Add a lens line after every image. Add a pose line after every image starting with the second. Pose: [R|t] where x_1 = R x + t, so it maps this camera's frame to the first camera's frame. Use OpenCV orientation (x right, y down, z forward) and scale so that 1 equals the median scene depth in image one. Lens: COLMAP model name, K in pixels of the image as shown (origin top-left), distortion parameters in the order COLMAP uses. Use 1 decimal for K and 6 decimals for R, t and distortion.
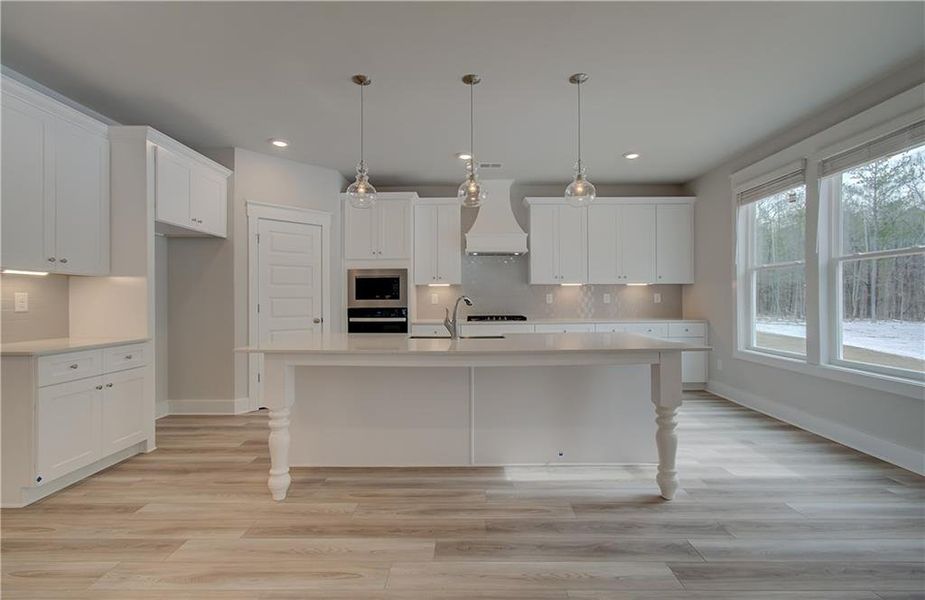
lens RADIAL K [[411.8, 0, 466.1], [0, 411.8, 300.2], [0, 0, 1]] dist [0.001163, 0.000730]
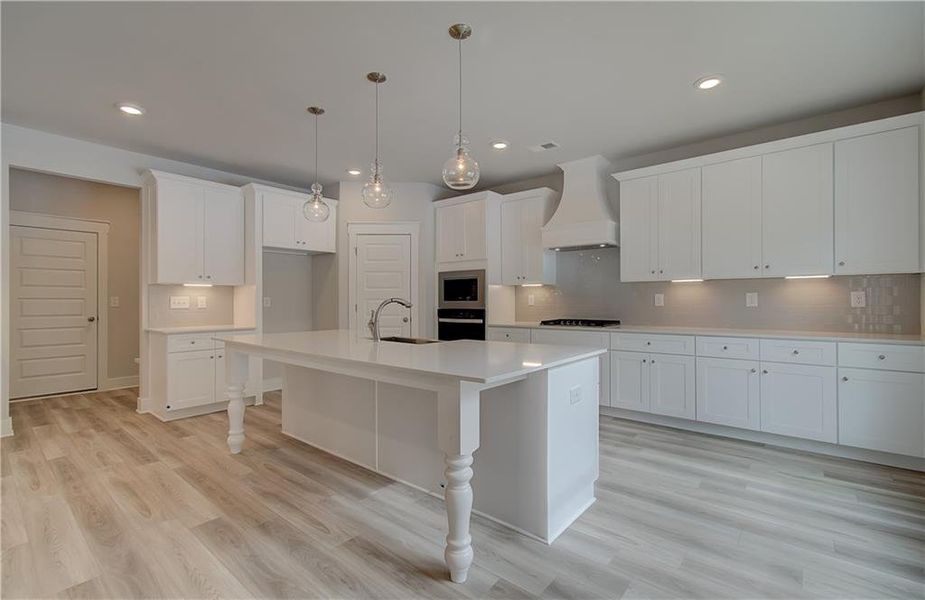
lens RADIAL K [[411.8, 0, 466.1], [0, 411.8, 300.2], [0, 0, 1]] dist [0.001163, 0.000730]
pose [[0.774112, 0.001508, -0.633047, 0.549456], [-0.001430, 0.999999, 0.000634, -0.004491], [0.633047, 0.000414, 0.774113, 0.259378]]
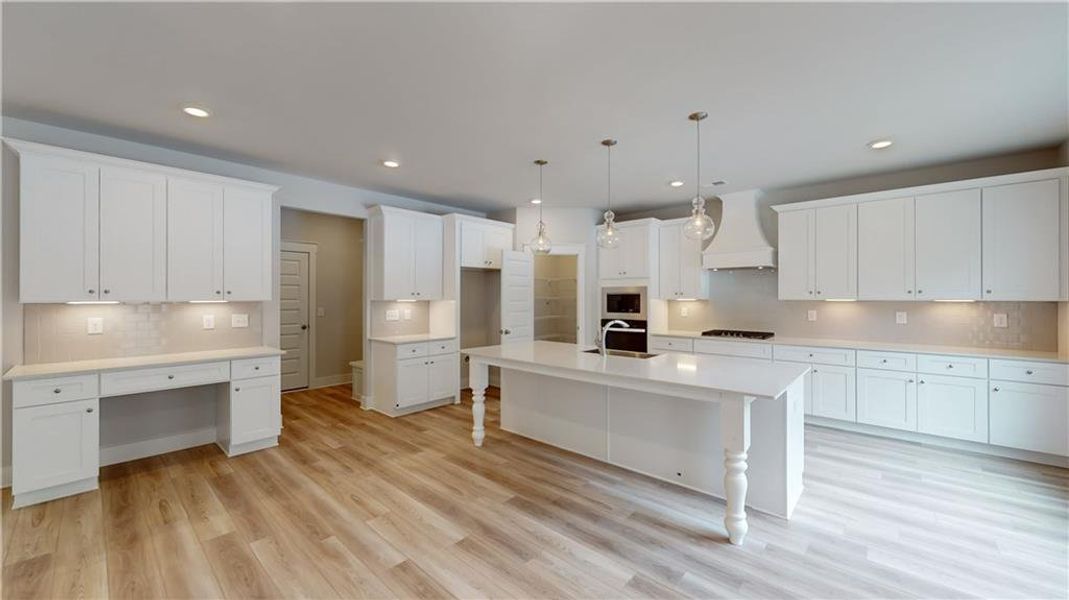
lens RADIAL K [[398.8, 0, 544.6], [0, 398.8, 297.1], [0, 0, 1]] dist [-0.001517, -0.000121]
pose [[0.757905, 0.004464, -0.652350, 0.435977], [-0.004313, 0.999989, 0.001831, -0.057312], [0.652351, 0.001426, 0.757916, -0.004704]]
